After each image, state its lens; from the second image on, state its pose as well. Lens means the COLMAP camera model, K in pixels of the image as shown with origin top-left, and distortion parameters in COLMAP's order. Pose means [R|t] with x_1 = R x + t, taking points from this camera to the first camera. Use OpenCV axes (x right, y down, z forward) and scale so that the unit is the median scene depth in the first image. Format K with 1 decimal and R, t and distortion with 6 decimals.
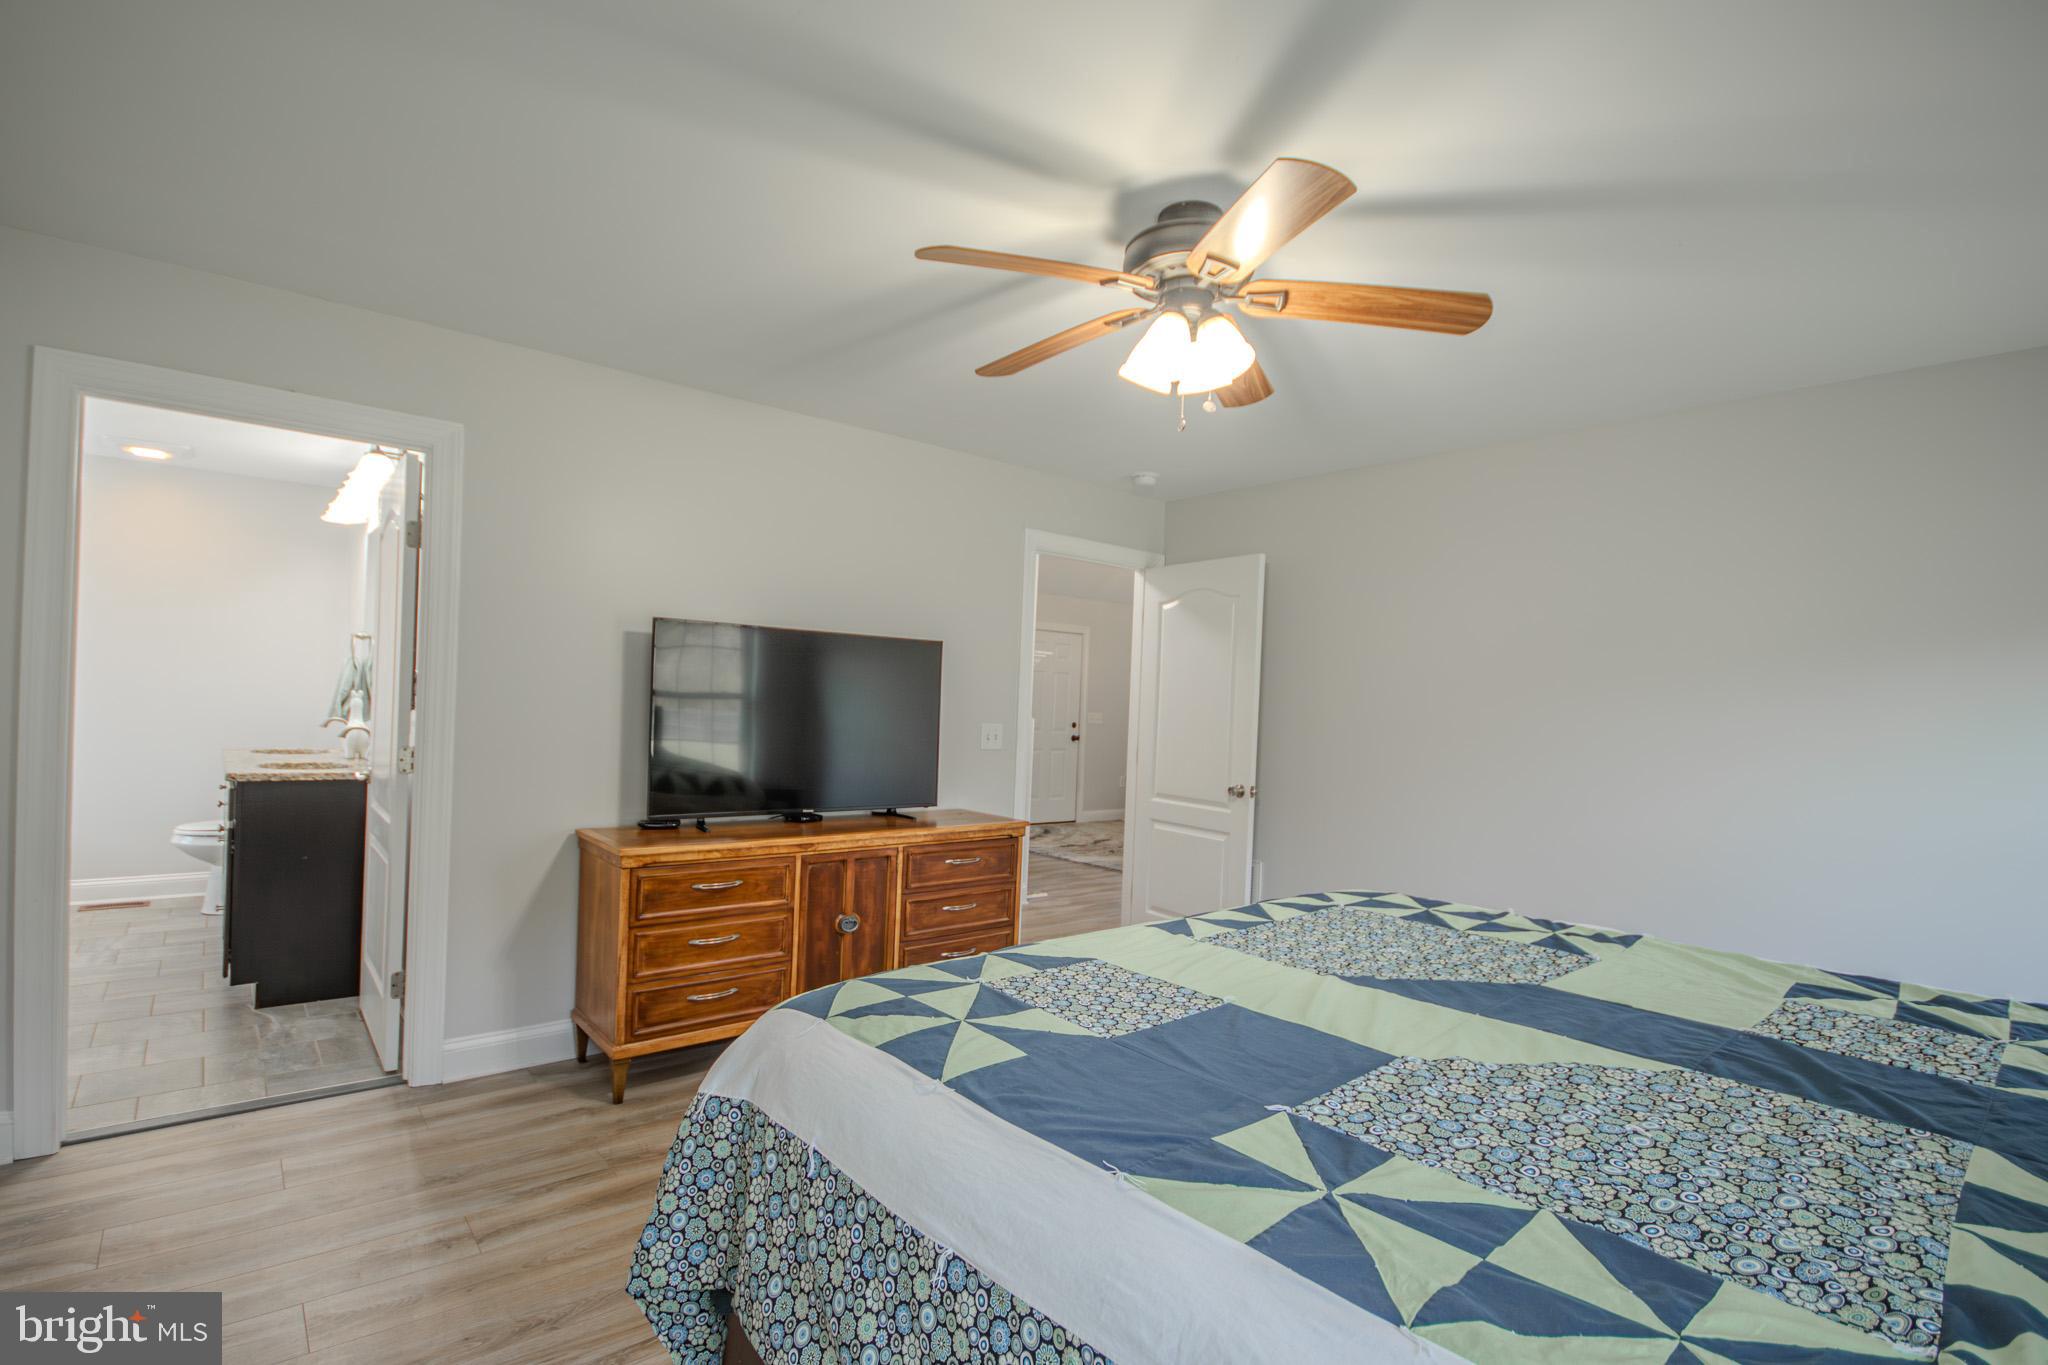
lens RADIAL K [[968.5, 0, 1030.5], [0, 968.5, 715.9], [0, 0, 1]] dist [-0.016646, 0.000813]
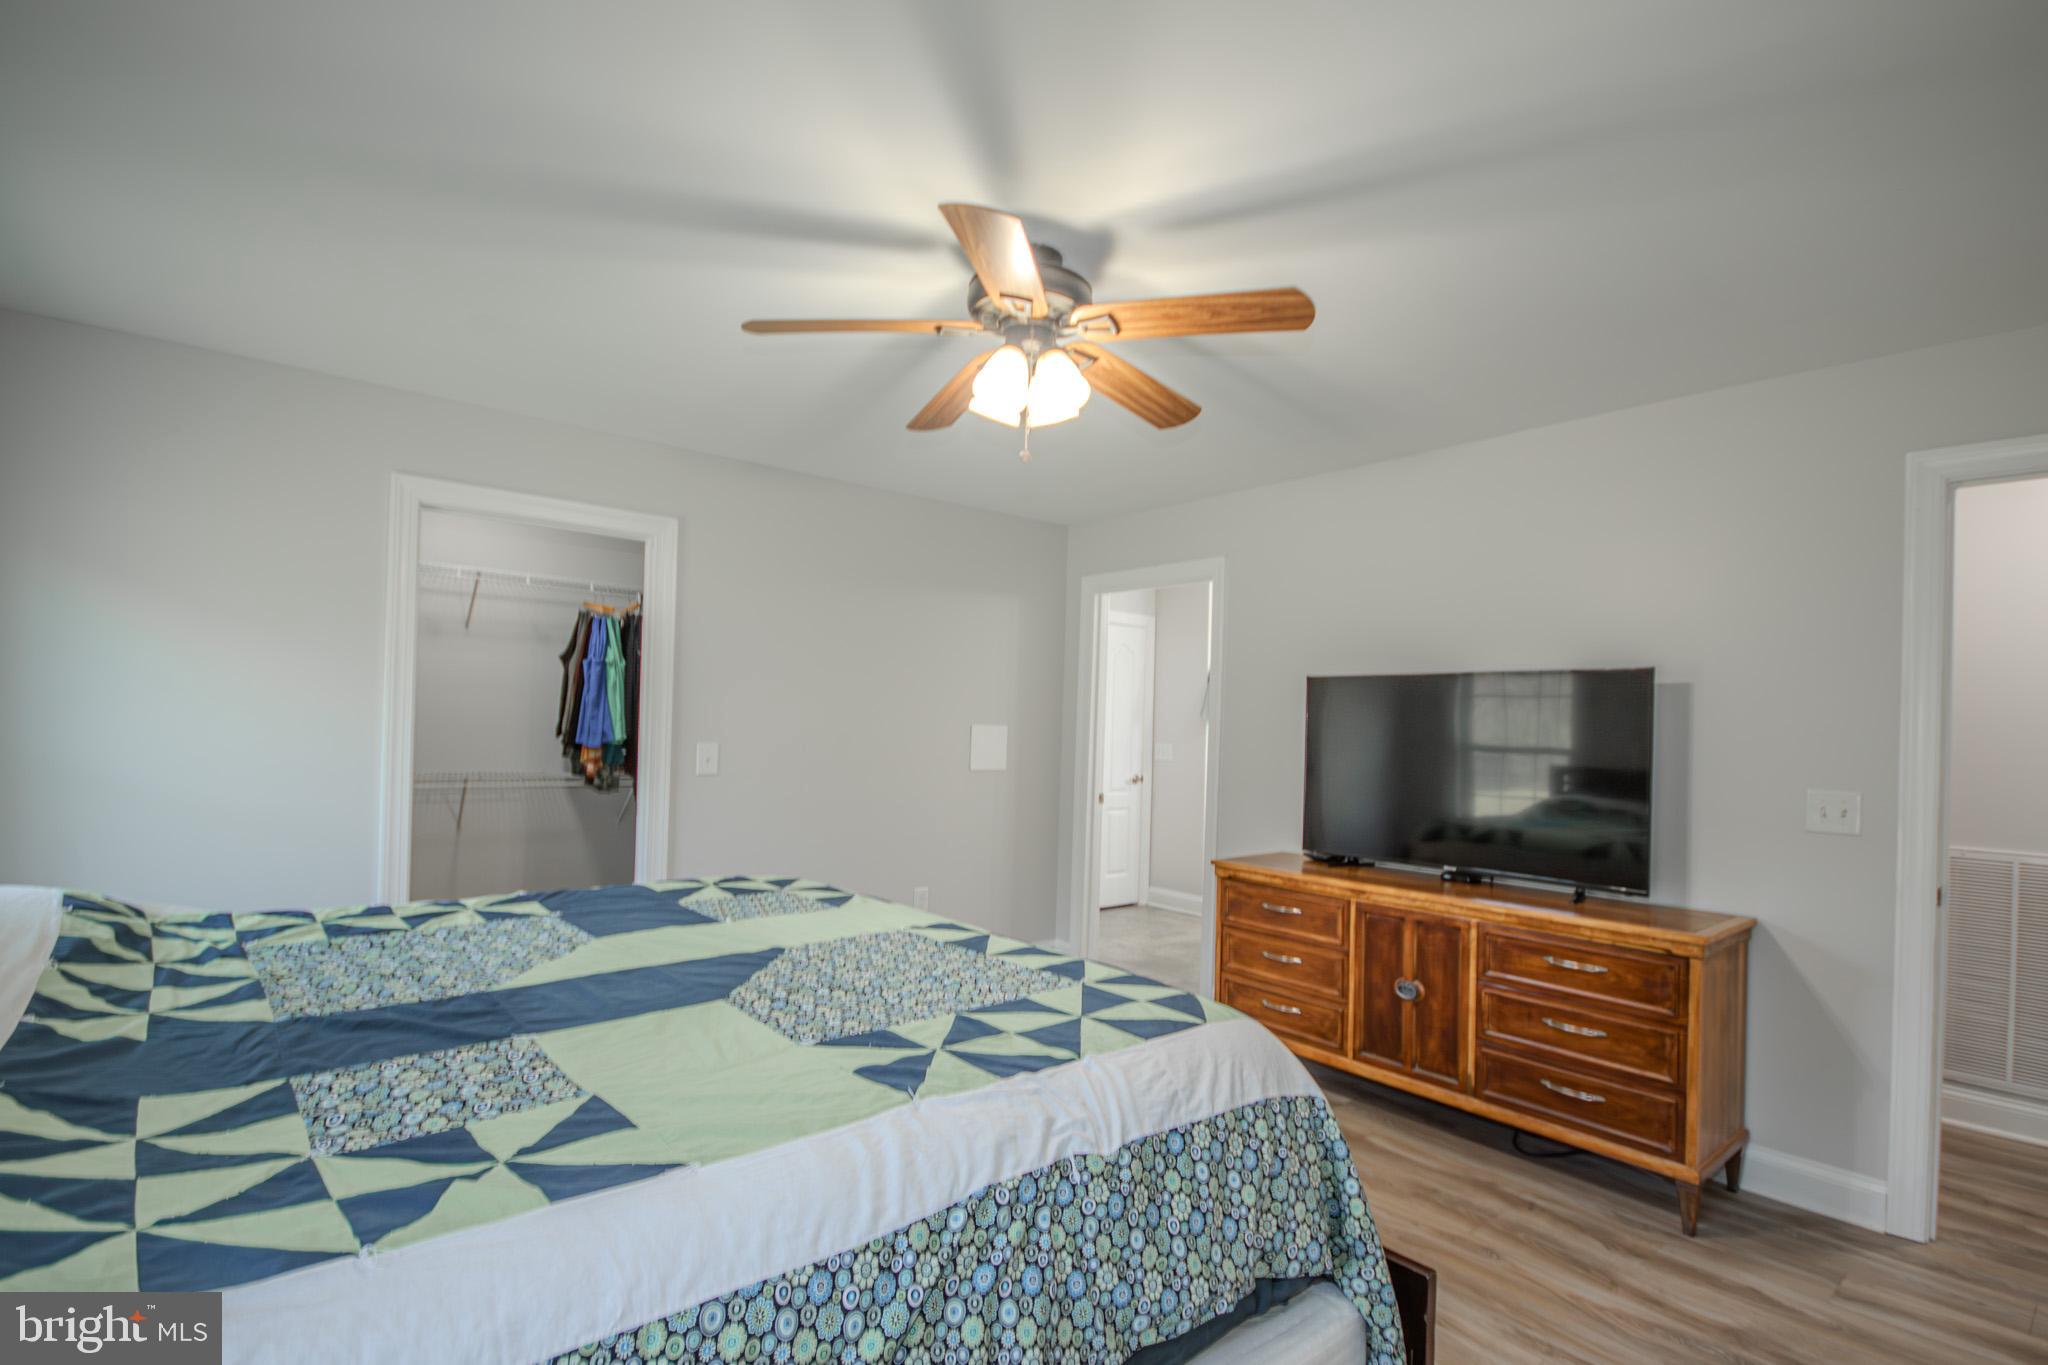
lens RADIAL K [[957.5, 0, 1028.0], [0, 957.5, 717.0], [0, 0, 1]] dist [0.003511, 0.000651]
pose [[-0.000451, -0.045238, -0.998976, 0.742162], [-0.043689, 0.998023, -0.045175, 0.013759], [0.999045, 0.043624, -0.002426, 0.642506]]
